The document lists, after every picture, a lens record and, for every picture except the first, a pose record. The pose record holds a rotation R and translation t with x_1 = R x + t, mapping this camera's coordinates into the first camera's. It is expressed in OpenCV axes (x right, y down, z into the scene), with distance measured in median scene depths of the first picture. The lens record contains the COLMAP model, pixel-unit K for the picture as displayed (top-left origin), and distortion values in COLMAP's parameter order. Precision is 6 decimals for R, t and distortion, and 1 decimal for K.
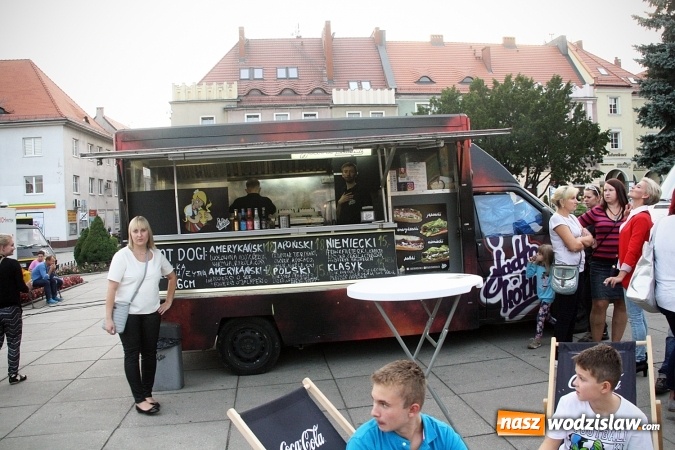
lens RADIAL K [[616.8, 0, 336.3], [0, 616.8, 226.1], [0, 0, 1]] dist [-0.195951, 0.000000]
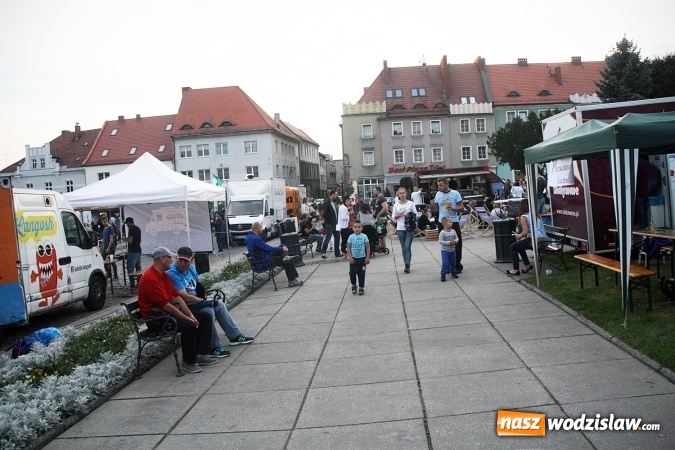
lens RADIAL K [[616.8, 0, 334.3], [0, 616.8, 226.4], [0, 0, 1]] dist [-0.195951, 0.000000]
pose [[0.983013, -0.009100, -0.183313, -0.013878], [0.016535, 0.999100, 0.039071, 0.010860], [0.182792, -0.041439, 0.982278, -0.505399]]
